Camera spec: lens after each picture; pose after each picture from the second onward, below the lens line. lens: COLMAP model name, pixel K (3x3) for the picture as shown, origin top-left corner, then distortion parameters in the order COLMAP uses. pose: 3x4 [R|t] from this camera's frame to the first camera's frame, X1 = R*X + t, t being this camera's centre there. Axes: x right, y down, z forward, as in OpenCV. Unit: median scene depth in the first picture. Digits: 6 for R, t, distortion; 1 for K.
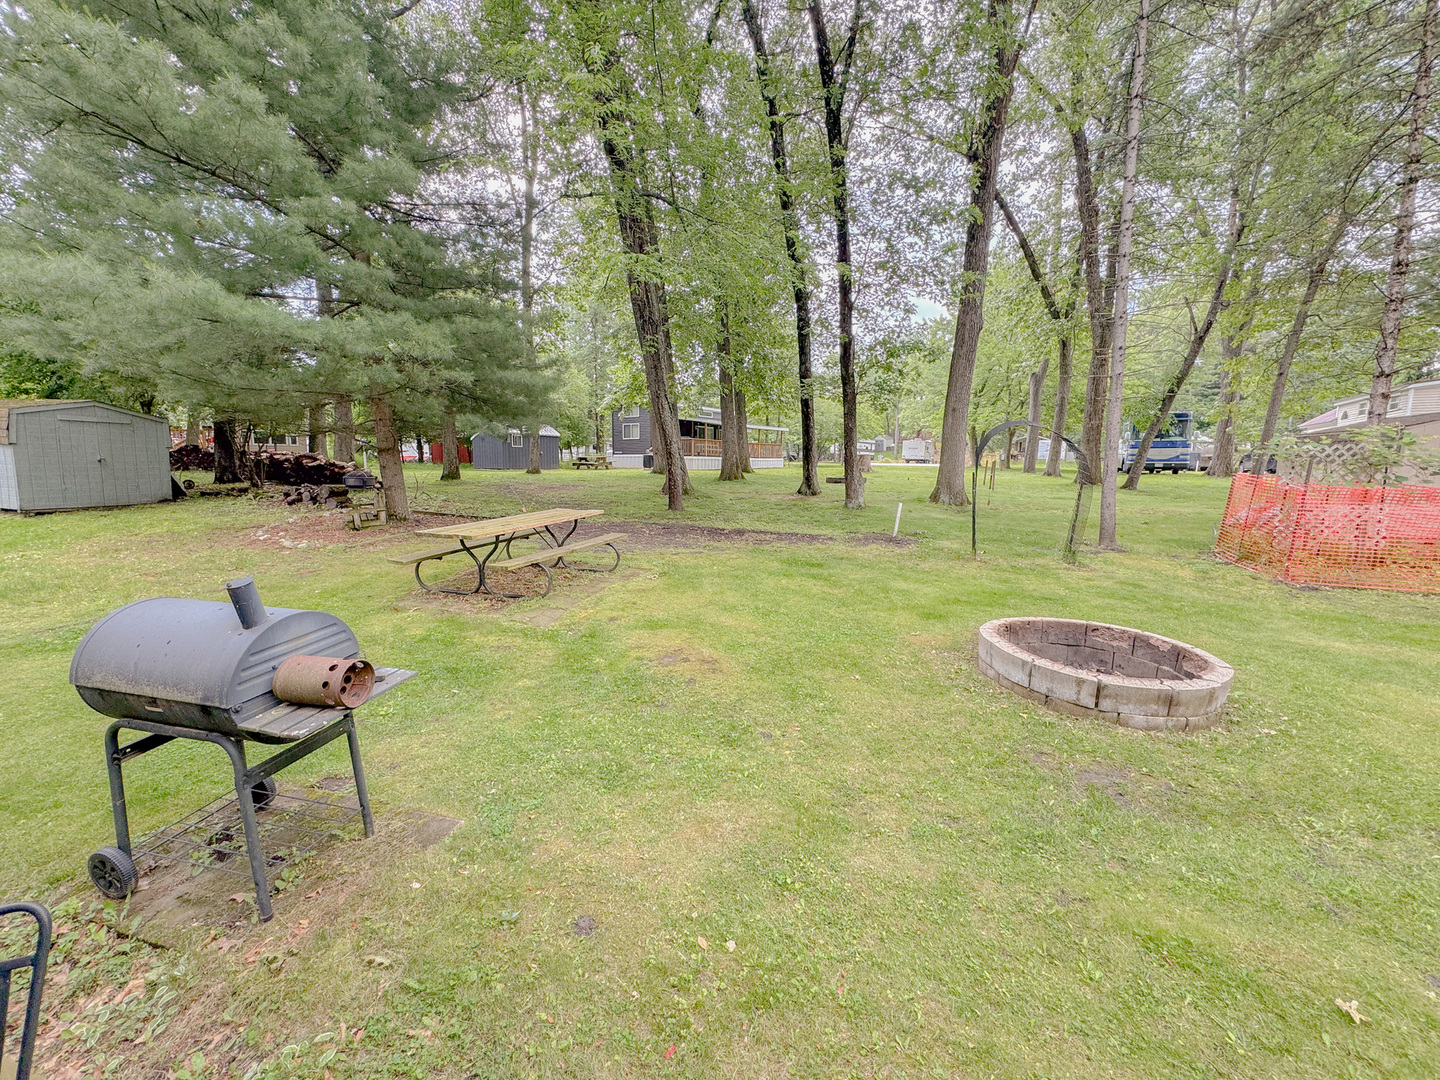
lens RADIAL K [[611.4, 0, 720.0], [0, 611.4, 540.0], [0, 0, 1]] dist [-0.000850, -0.000002]
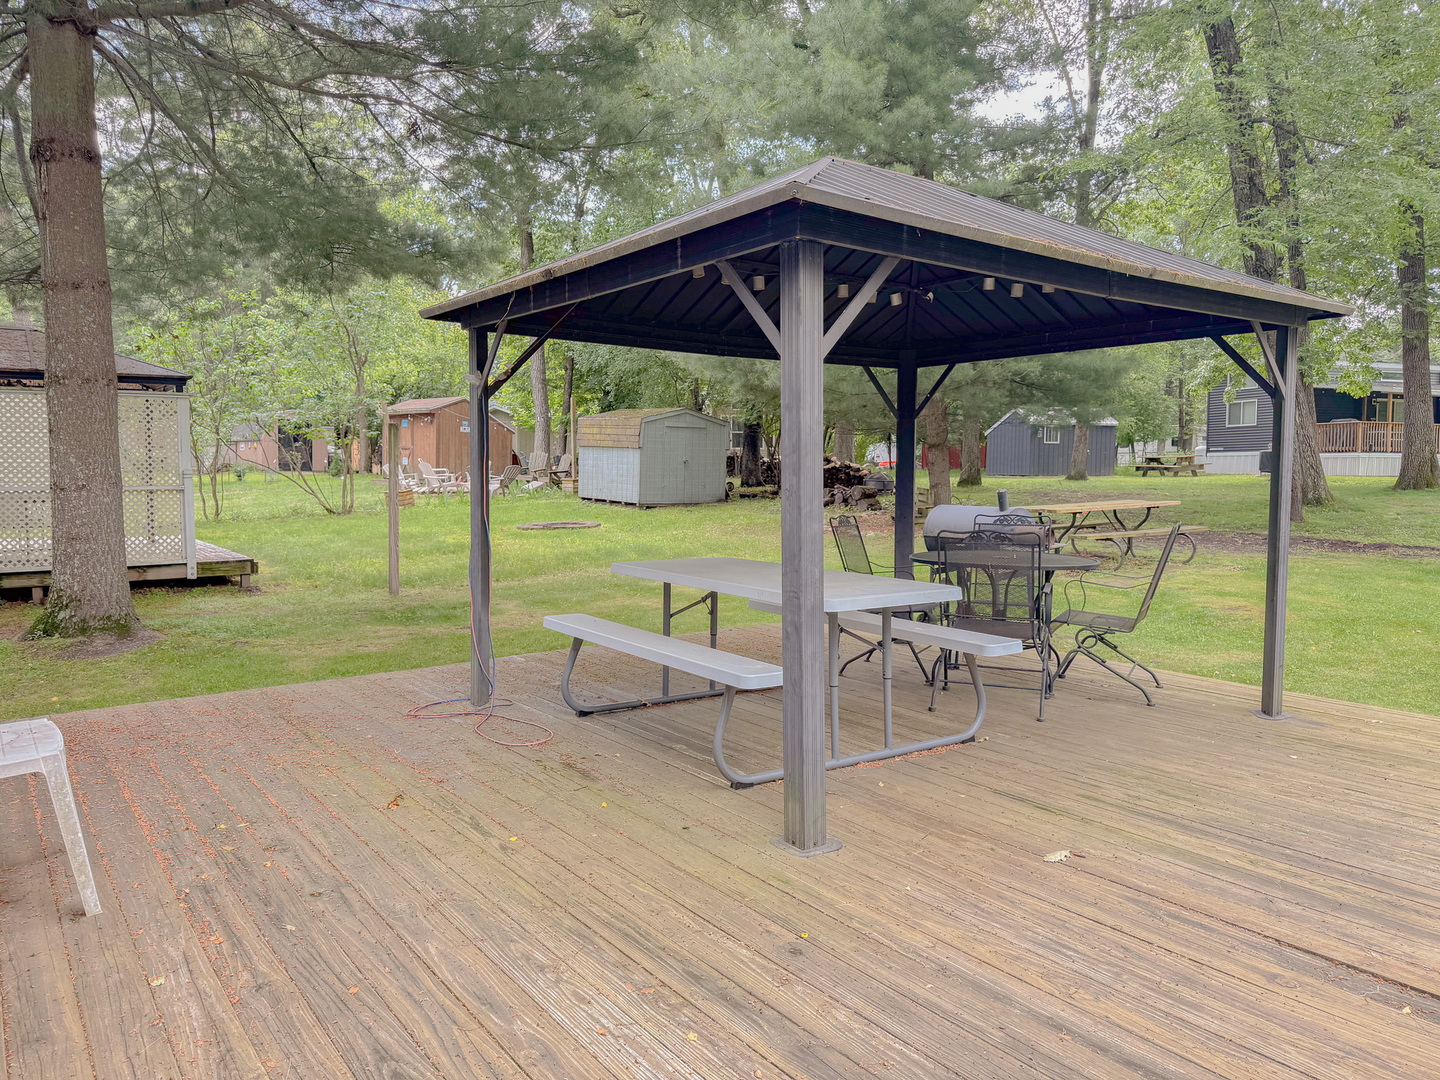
lens RADIAL K [[984.5, 0, 720.0], [0, 984.5, 540.0], [0, 0, 1]] dist [-0.000740, 0.000288]
pose [[0.807093, 0.033604, -0.589467, 0.036462], [-0.065916, 0.997266, -0.033399, 0.029801], [0.586734, 0.065811, 0.807101, -0.173015]]
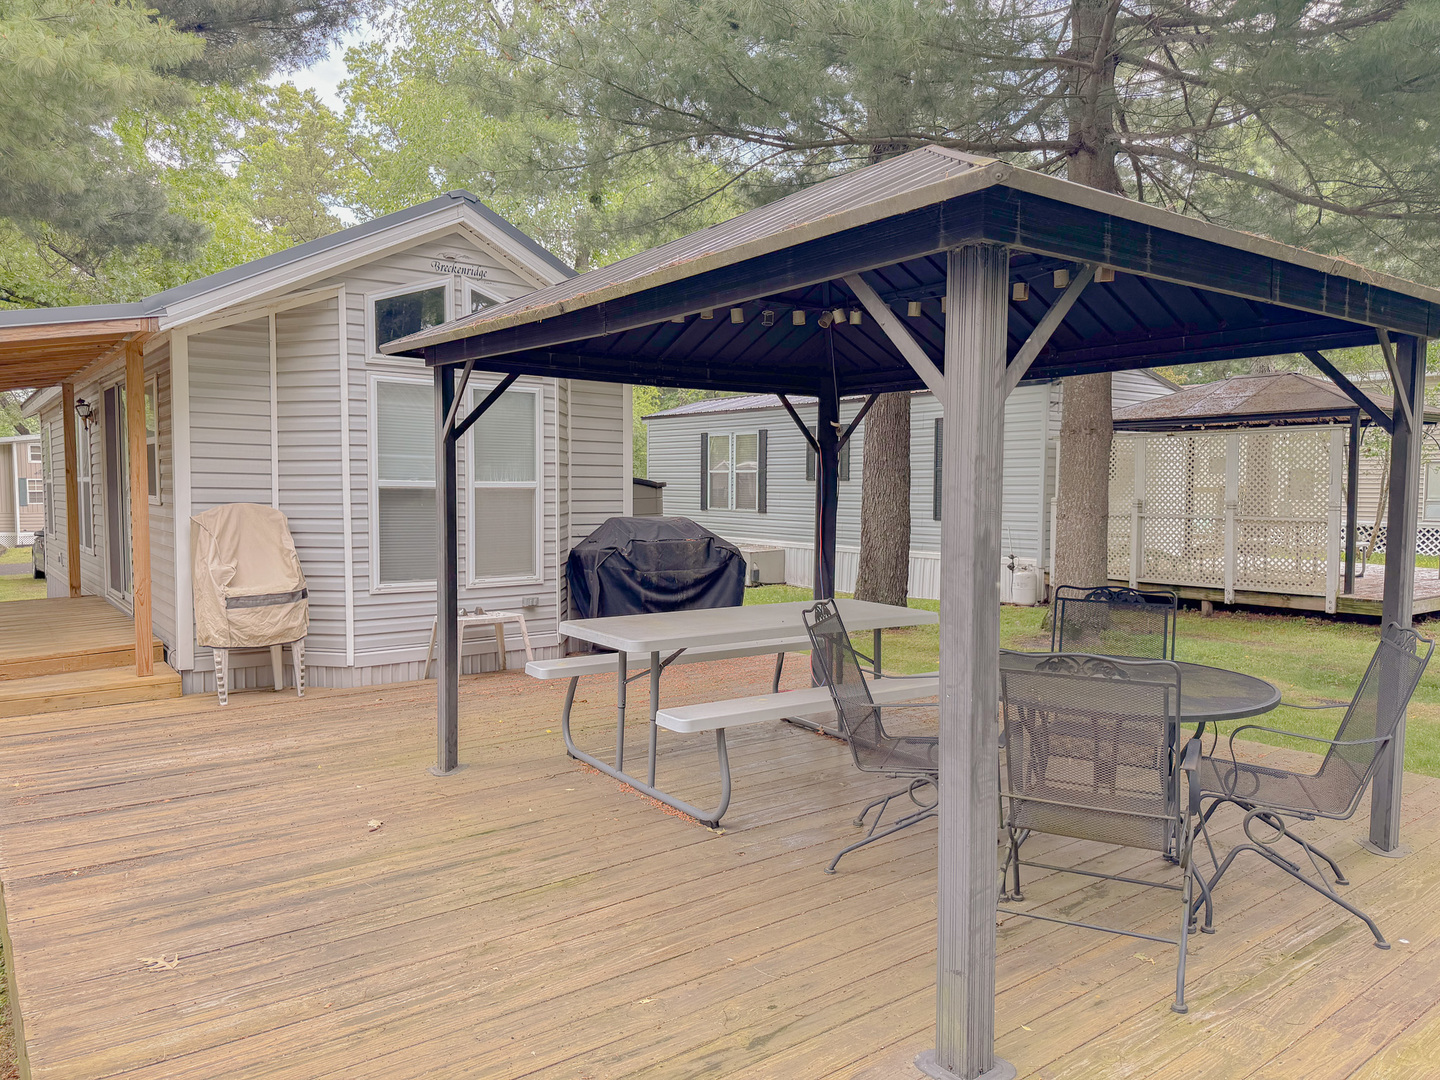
lens RADIAL K [[984.5, 0, 720.0], [0, 984.5, 540.0], [0, 0, 1]] dist [-0.000740, 0.000288]
pose [[-0.550401, 0.032708, -0.834259, 0.316075], [-0.111415, 0.987418, 0.112219, -0.130826], [0.827433, 0.154715, -0.539832, 0.954934]]
